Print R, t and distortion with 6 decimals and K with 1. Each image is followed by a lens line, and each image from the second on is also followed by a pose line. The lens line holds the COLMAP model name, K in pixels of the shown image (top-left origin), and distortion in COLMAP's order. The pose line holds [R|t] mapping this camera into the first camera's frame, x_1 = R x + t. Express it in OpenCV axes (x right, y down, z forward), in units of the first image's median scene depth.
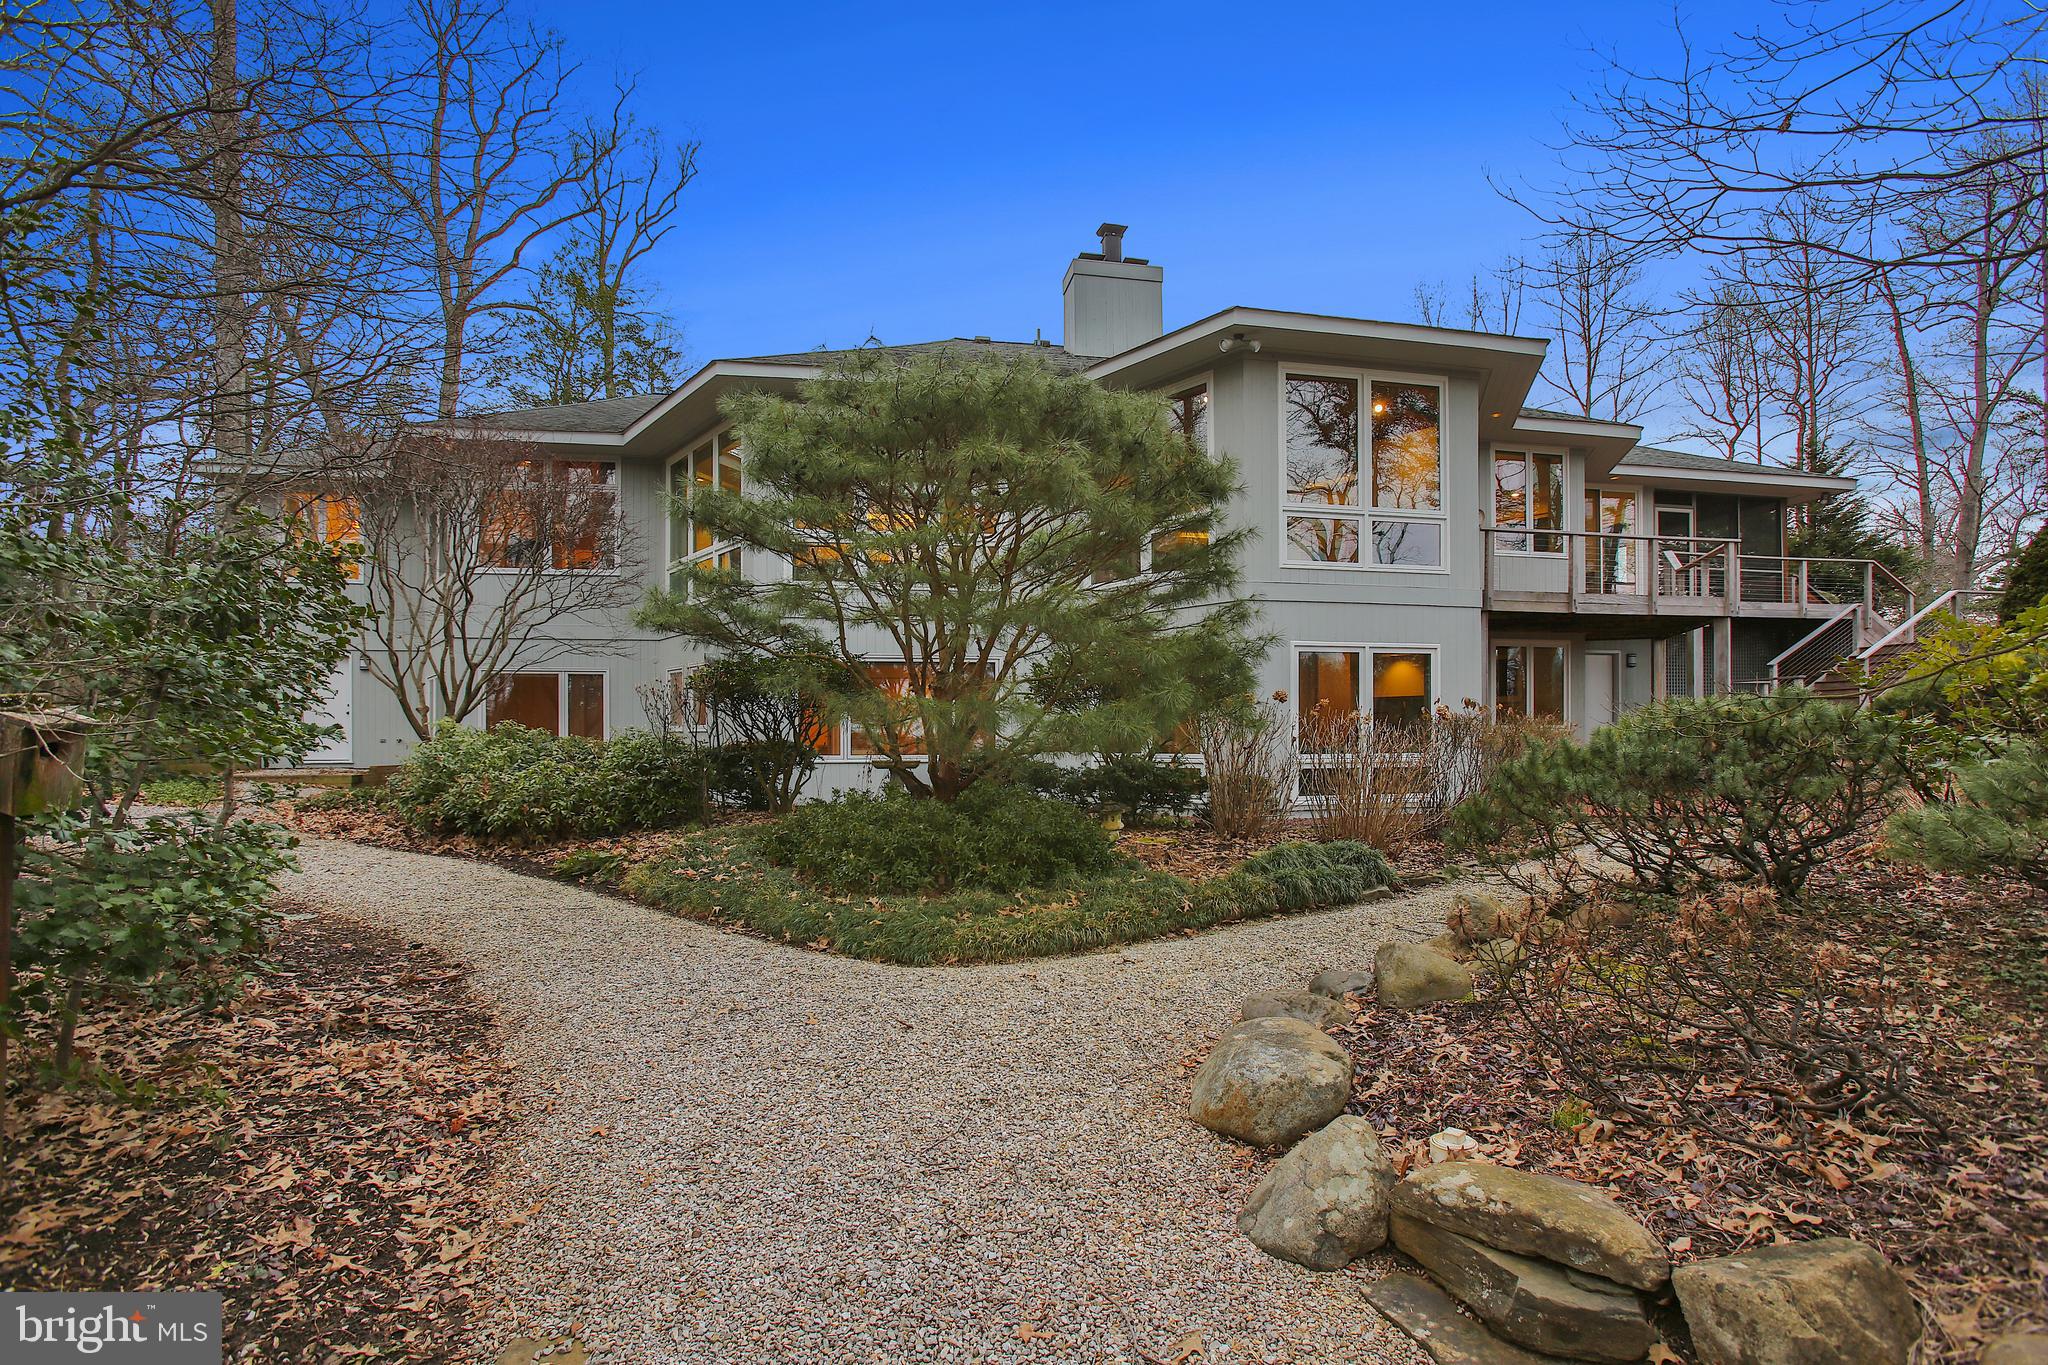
lens RADIAL K [[943.3, 0, 1023.4], [0, 943.3, 697.1], [0, 0, 1]] dist [-0.044269, 0.009750]
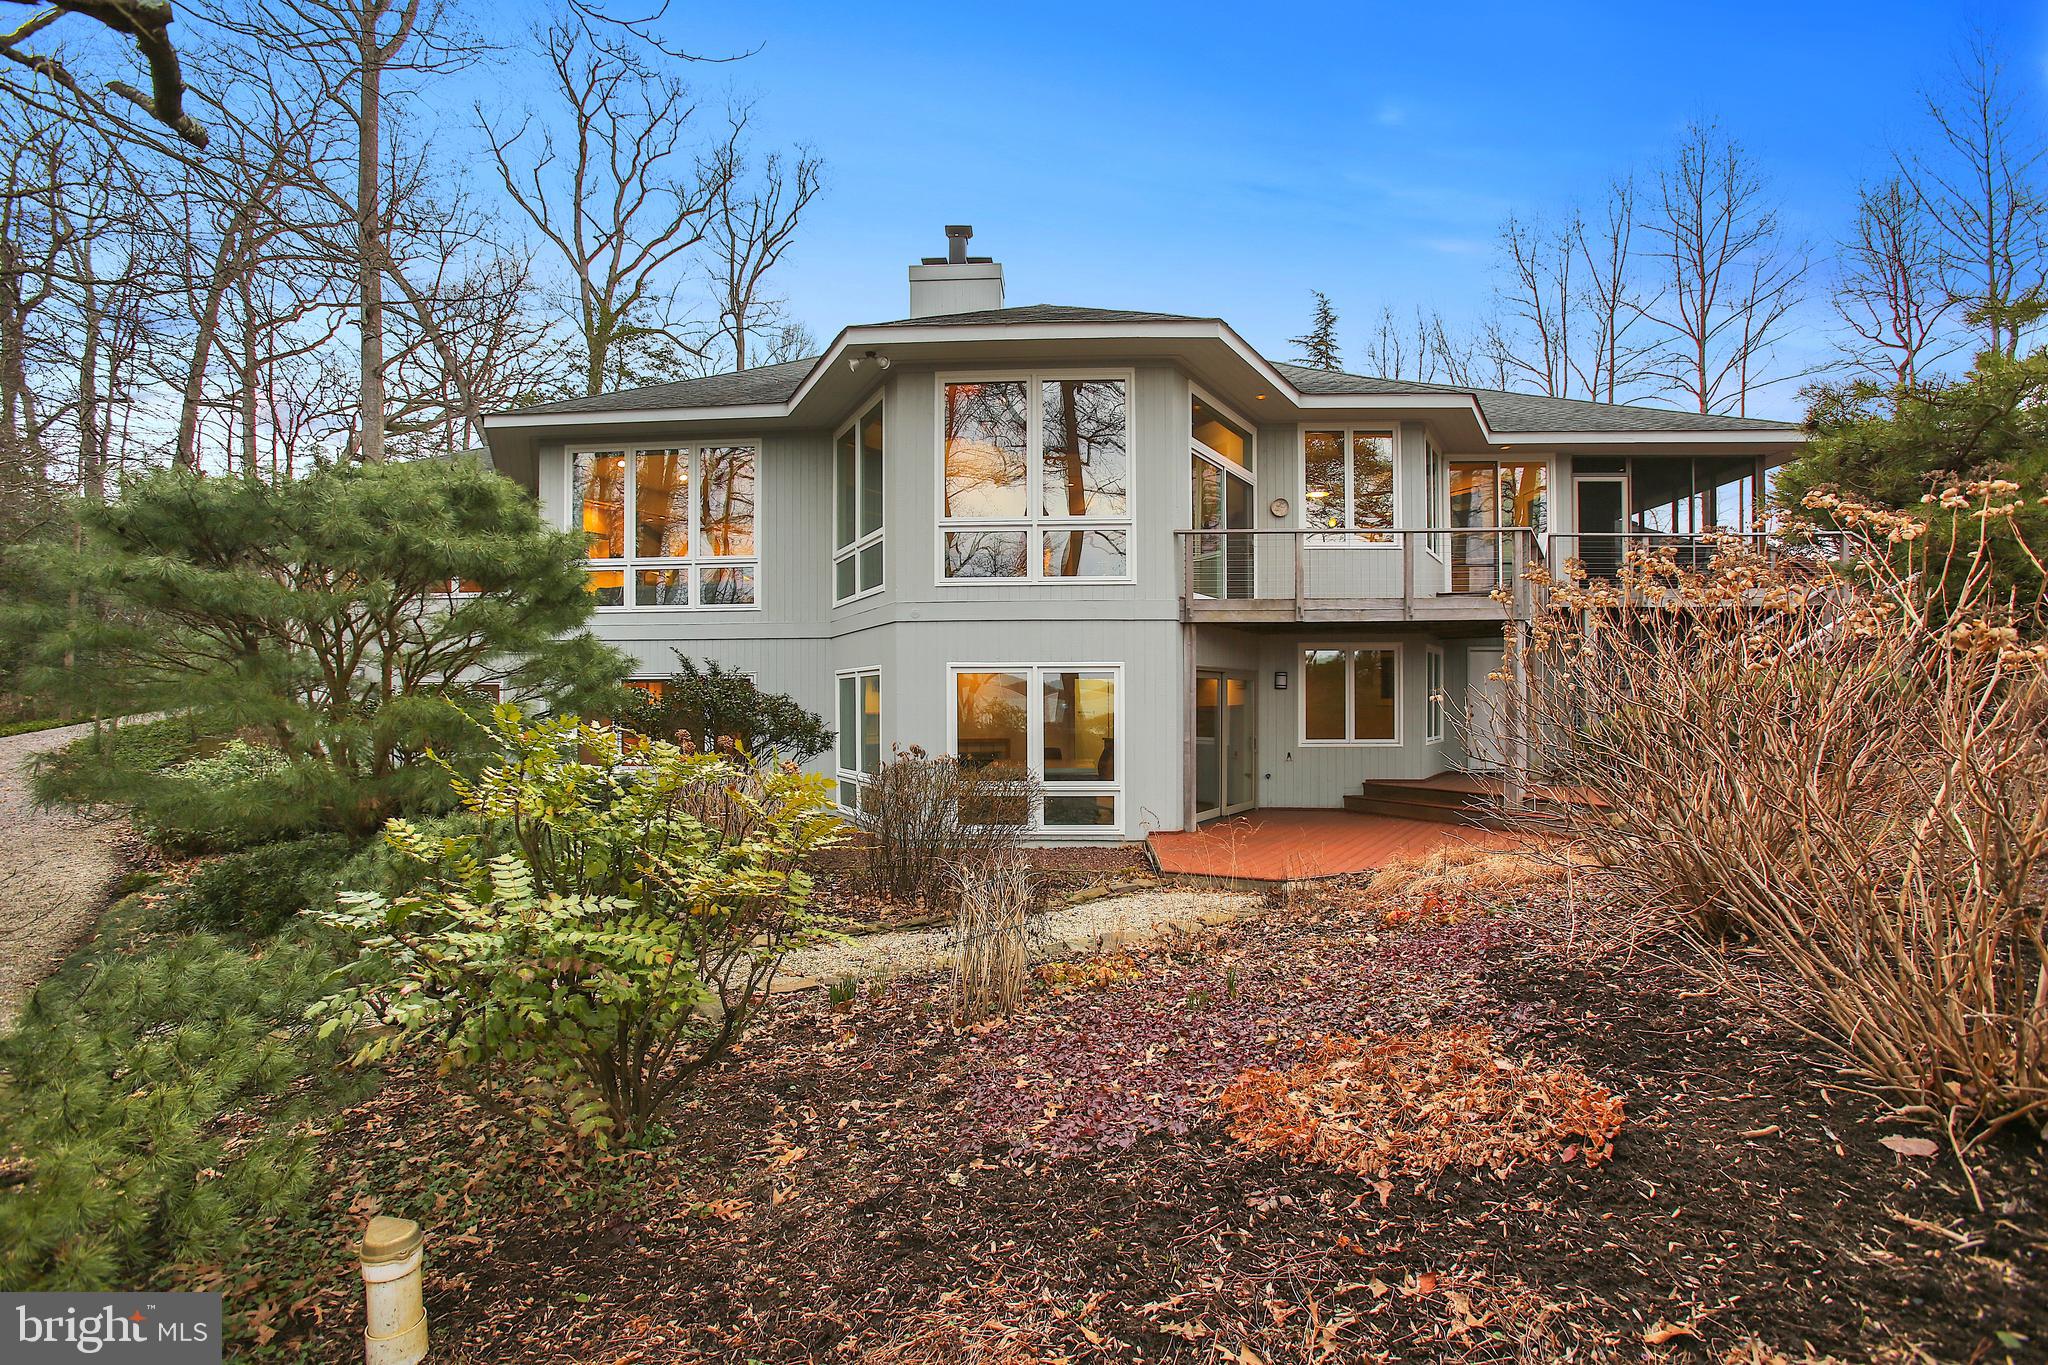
lens RADIAL K [[943.3, 0, 1018.2], [0, 943.3, 668.4], [0, 0, 1]] dist [-0.044269, 0.009750]
pose [[0.972502, -0.011662, -0.232601, 0.365604], [0.011609, 0.999931, -0.001597, -0.032089], [0.232604, -0.001147, 0.972571, 0.046264]]
